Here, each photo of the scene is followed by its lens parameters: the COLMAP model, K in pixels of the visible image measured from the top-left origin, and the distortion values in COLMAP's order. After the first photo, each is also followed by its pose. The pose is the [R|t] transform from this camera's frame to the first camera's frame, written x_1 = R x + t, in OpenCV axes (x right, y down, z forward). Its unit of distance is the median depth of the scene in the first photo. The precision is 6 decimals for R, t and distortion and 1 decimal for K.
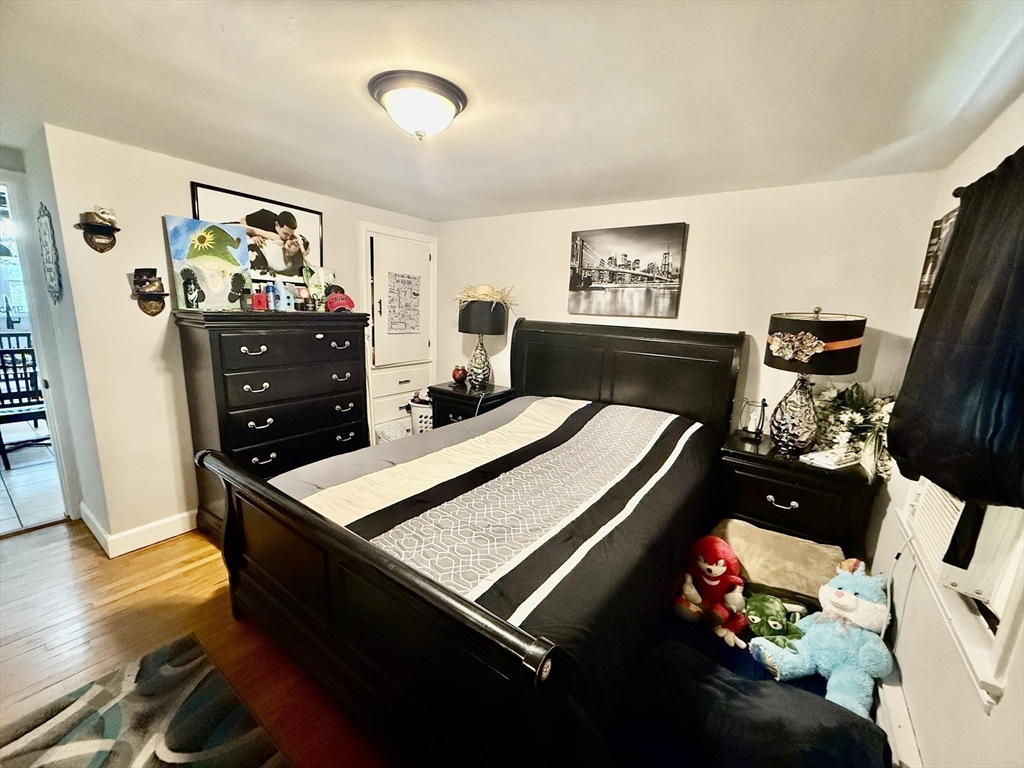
lens RADIAL K [[409.3, 0, 505.7], [0, 409.3, 384.6], [0, 0, 1]] dist [-0.001209, -0.000063]
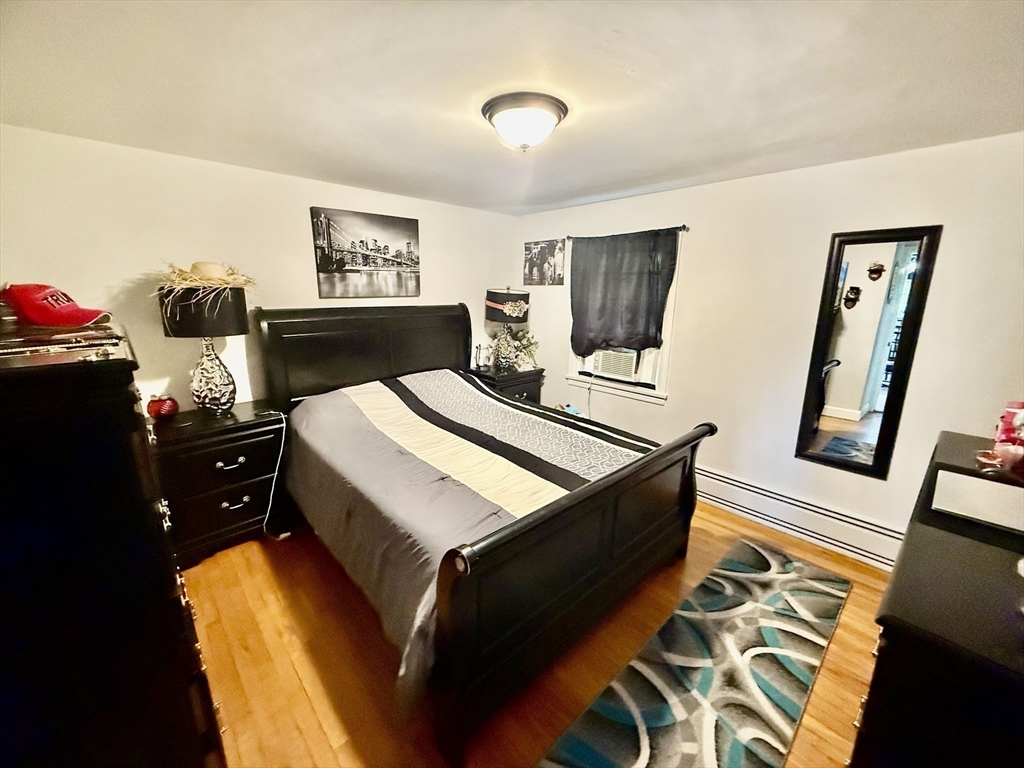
lens RADIAL K [[409.3, 0, 505.2], [0, 409.3, 384.1], [0, 0, 1]] dist [-0.001209, -0.000063]
pose [[0.206000, -0.268521, 0.940989, -0.745533], [0.180243, 0.955573, 0.233224, -0.141294], [-0.961809, 0.121563, 0.245247, 0.444026]]
